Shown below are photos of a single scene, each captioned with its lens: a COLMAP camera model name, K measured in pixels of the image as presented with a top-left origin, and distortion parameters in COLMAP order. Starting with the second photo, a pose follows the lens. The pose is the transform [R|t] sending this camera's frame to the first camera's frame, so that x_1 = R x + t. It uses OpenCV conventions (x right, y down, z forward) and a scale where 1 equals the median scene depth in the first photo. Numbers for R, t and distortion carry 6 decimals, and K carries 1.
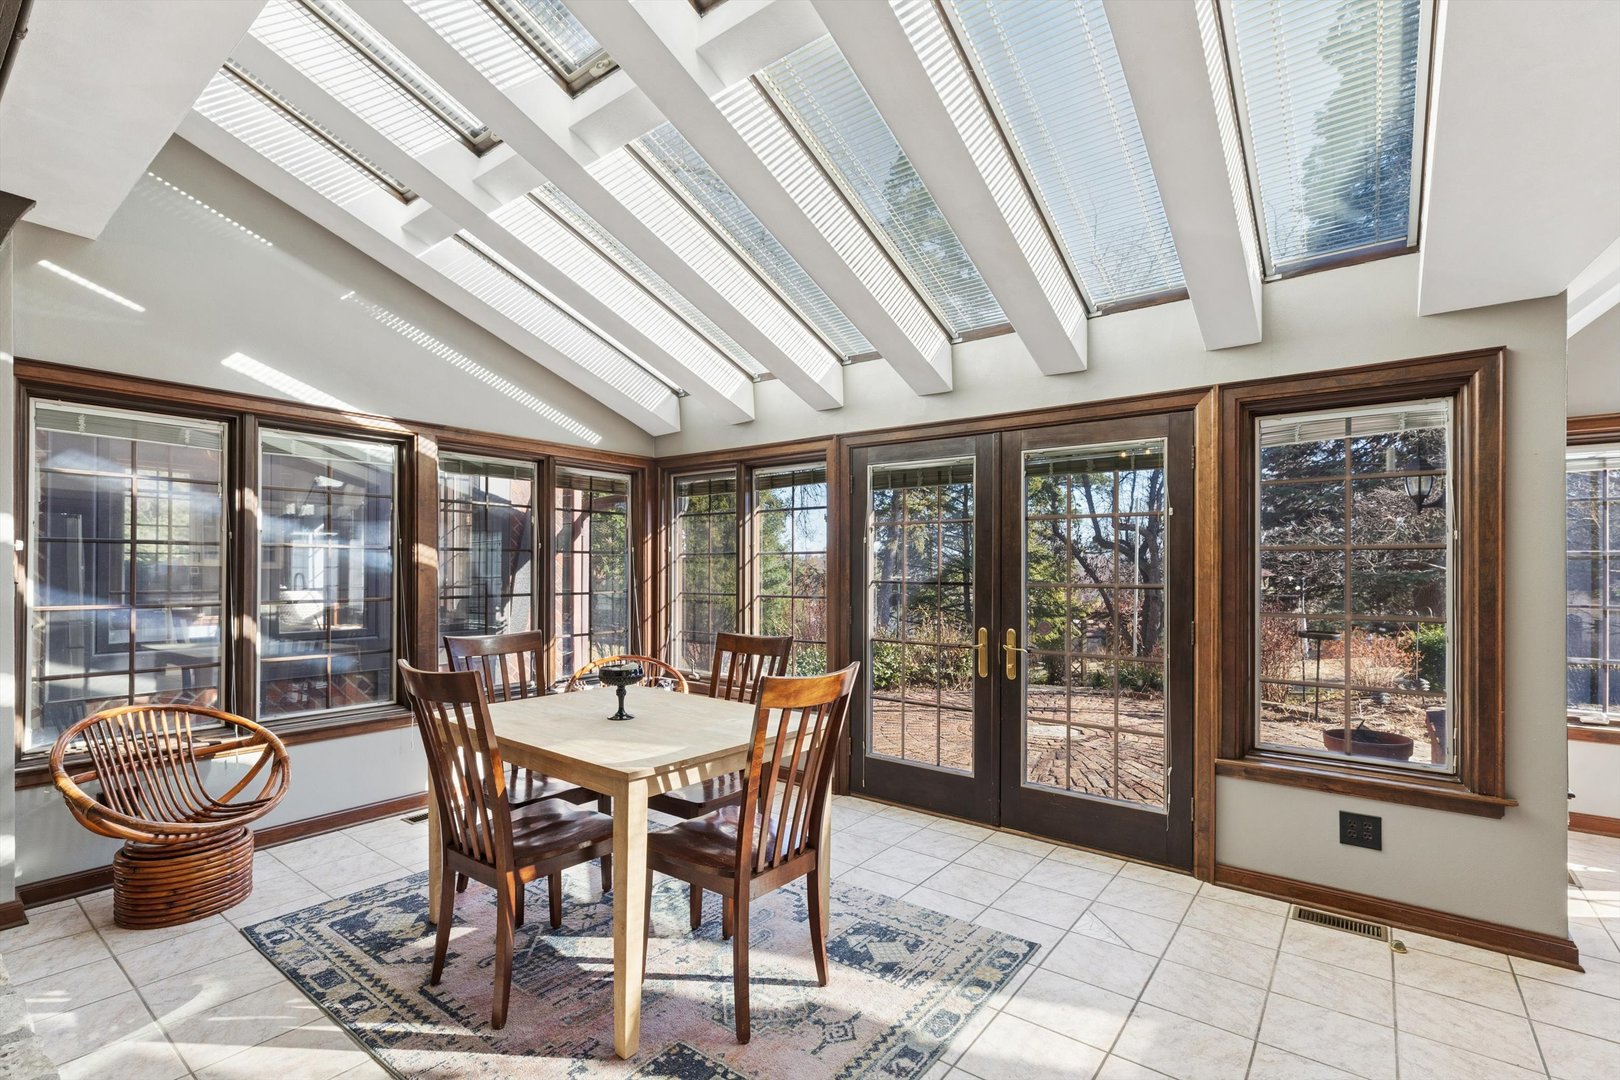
lens RADIAL K [[736.4, 0, 809.7], [0, 736.4, 569.4], [0, 0, 1]] dist [0.000864, 0.000238]
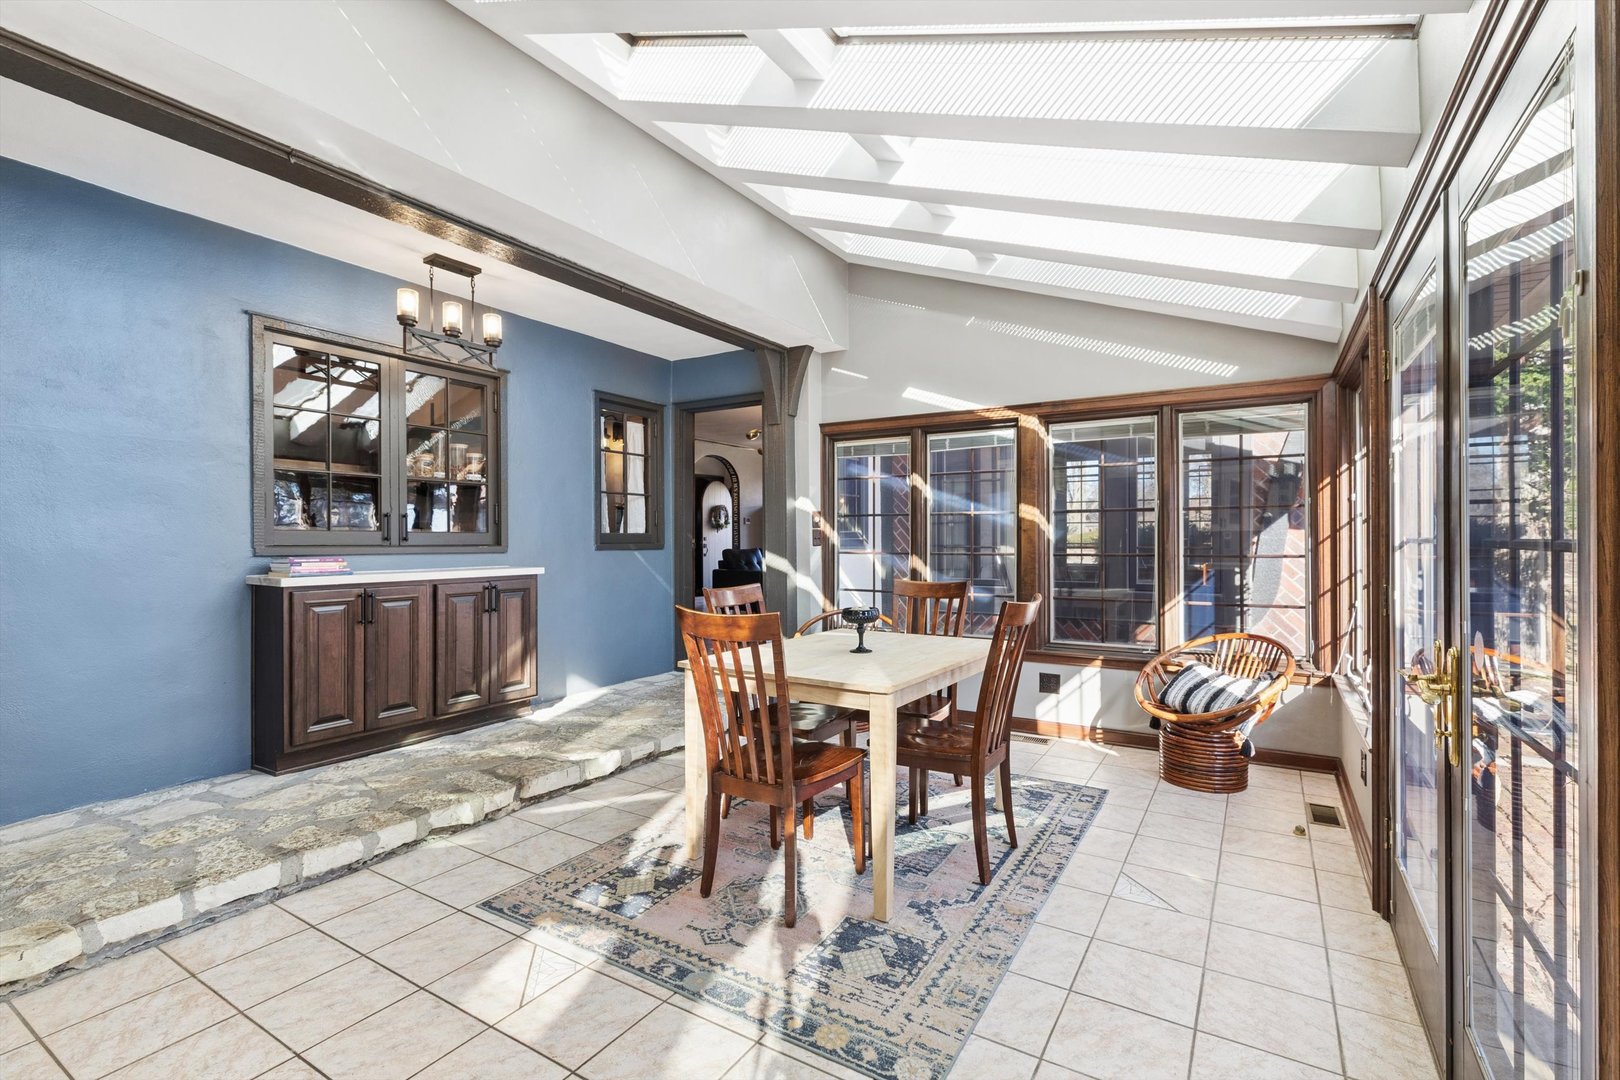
lens RADIAL K [[734.5, 0, 810.0], [0, 734.5, 540.0], [0, 0, 1]] dist [0.000643, 0.000055]
pose [[0.101923, 0.001609, -0.994791, 0.848446], [0.004317, 0.999989, 0.002060, 0.018779], [0.994783, -0.004505, 0.101915, 0.753788]]
